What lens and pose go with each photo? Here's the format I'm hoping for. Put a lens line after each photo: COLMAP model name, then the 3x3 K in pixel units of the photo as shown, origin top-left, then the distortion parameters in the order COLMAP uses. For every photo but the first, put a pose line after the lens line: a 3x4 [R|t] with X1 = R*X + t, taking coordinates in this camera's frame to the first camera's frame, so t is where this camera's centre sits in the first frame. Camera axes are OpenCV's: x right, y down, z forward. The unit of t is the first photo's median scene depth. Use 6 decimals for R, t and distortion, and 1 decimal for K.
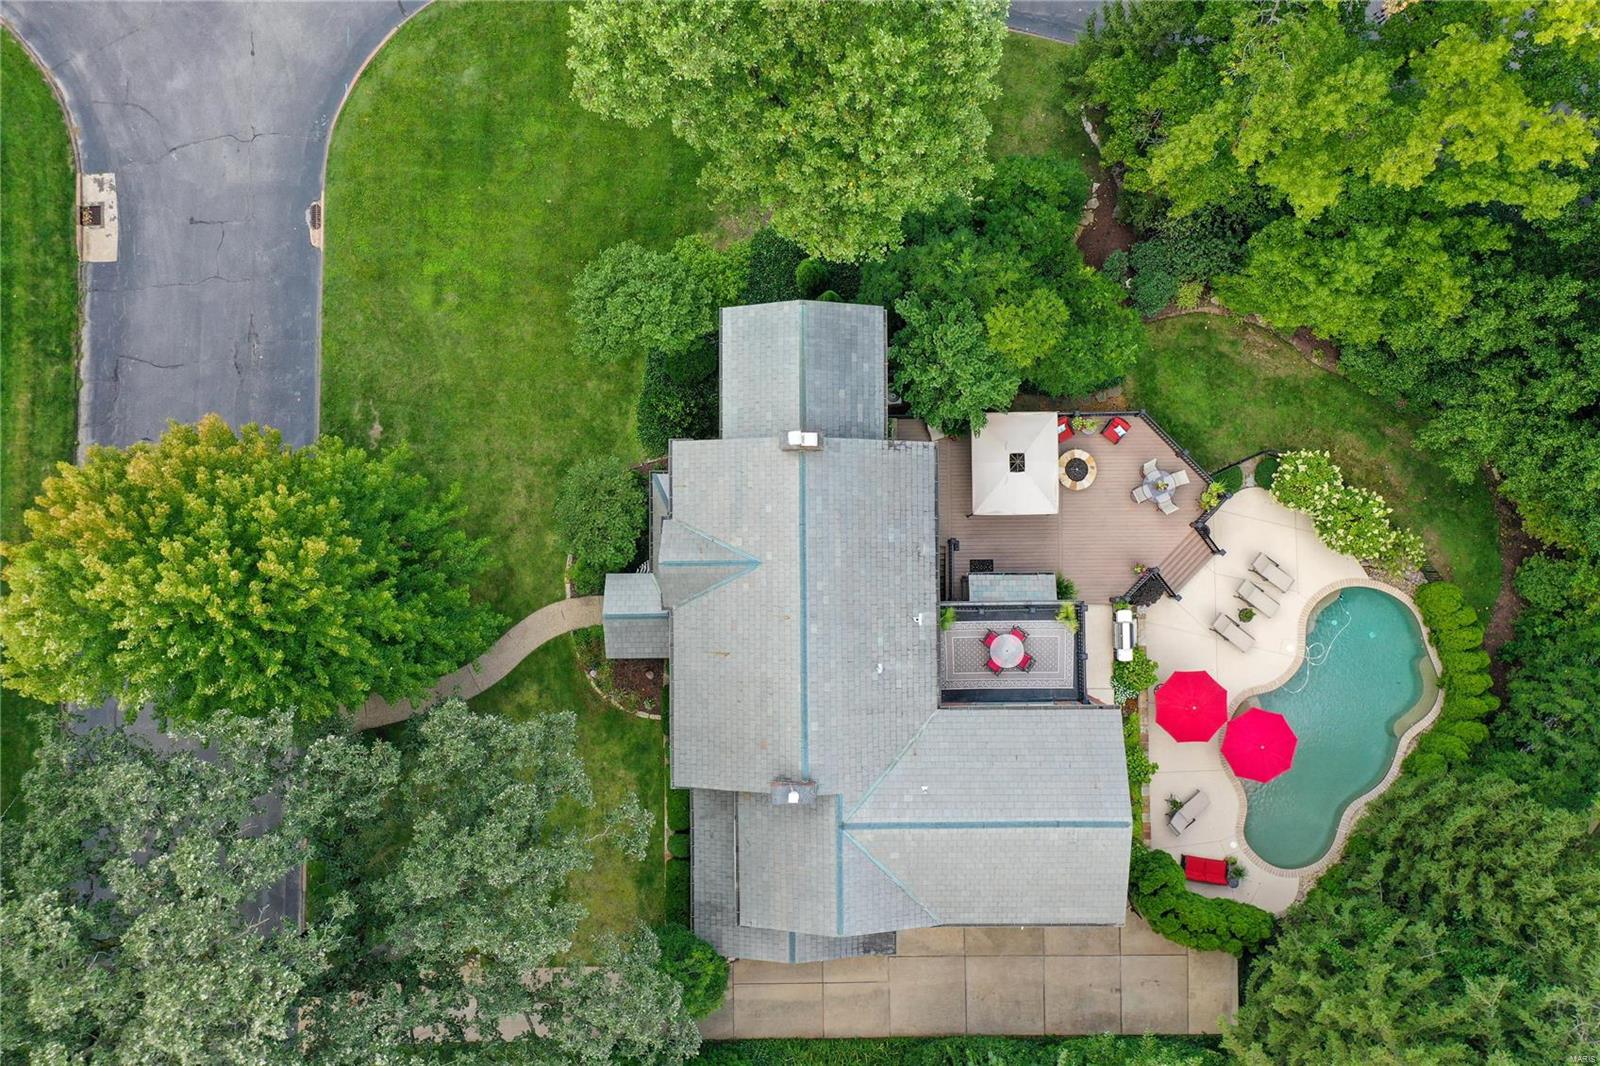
lens RADIAL K [[1275.4, 0, 799.9], [0, 1275.4, 535.5], [0, 0, 1]] dist [0.002626, 0.018660]
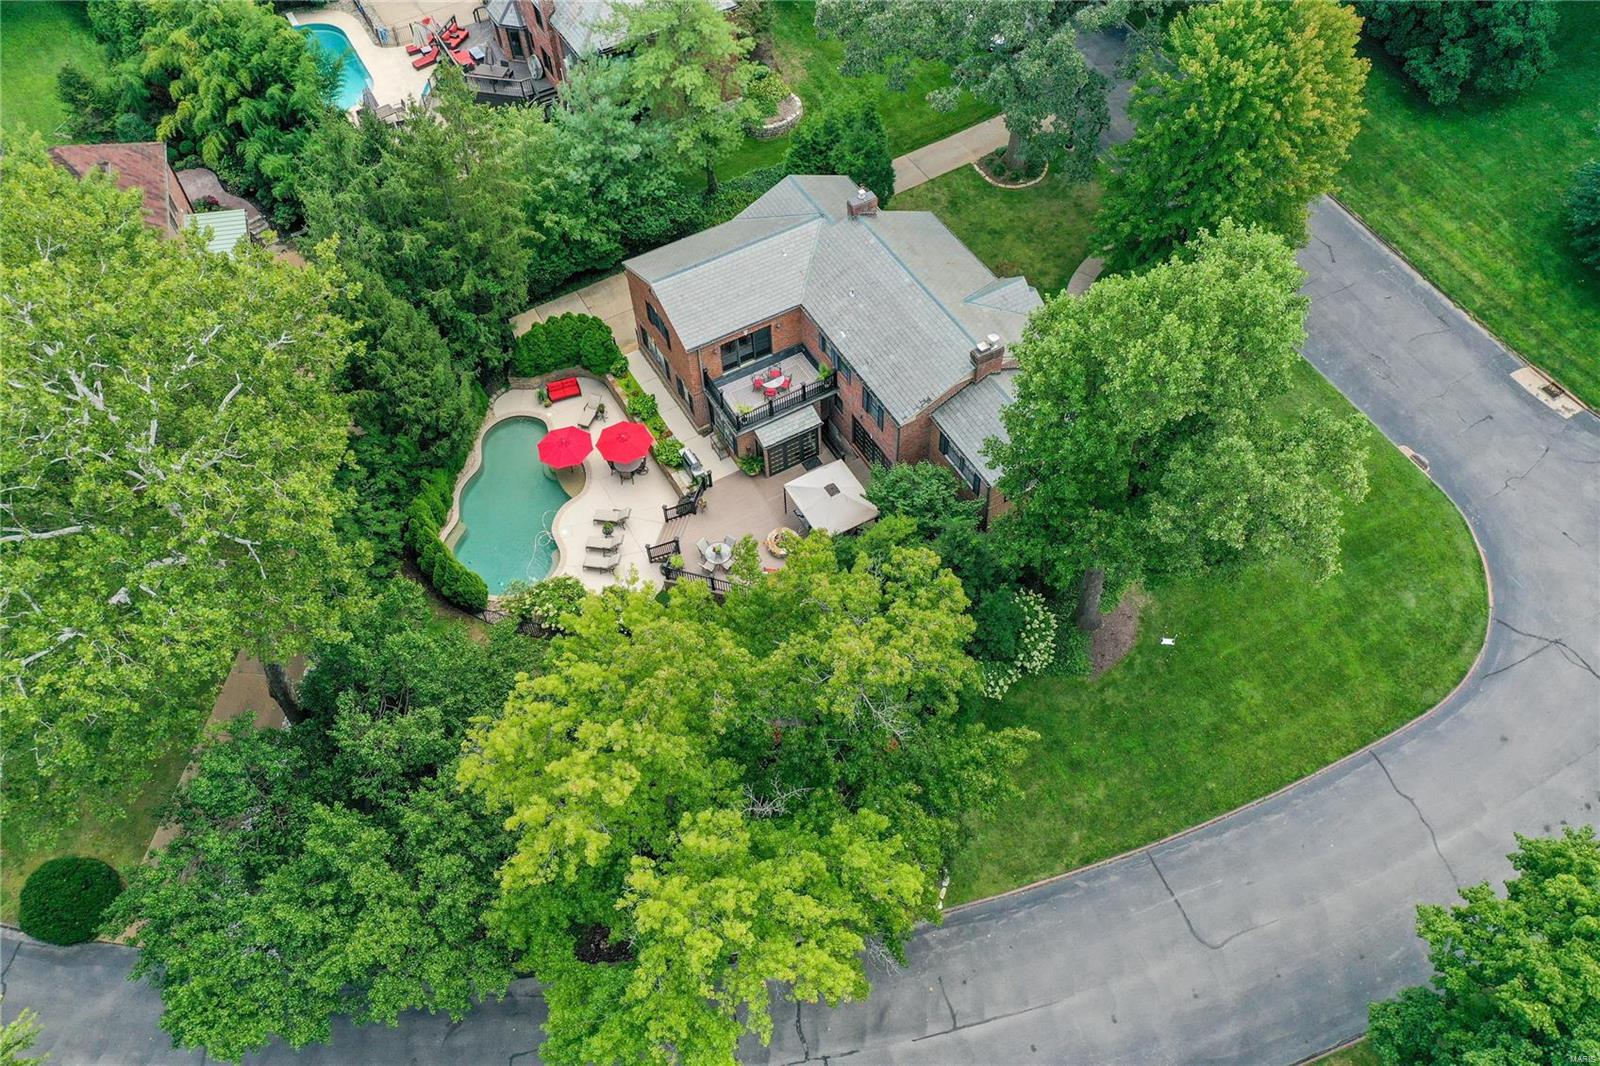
lens RADIAL K [[1275.4, 0, 798.9], [0, 1275.4, 522.7], [0, 0, 1]] dist [0.002626, 0.018660]
pose [[-0.877898, 0.412168, -0.243748, 0.483769], [-0.474014, -0.675881, 0.564353, -0.720812], [0.067864, 0.610985, 0.788728, 0.023142]]
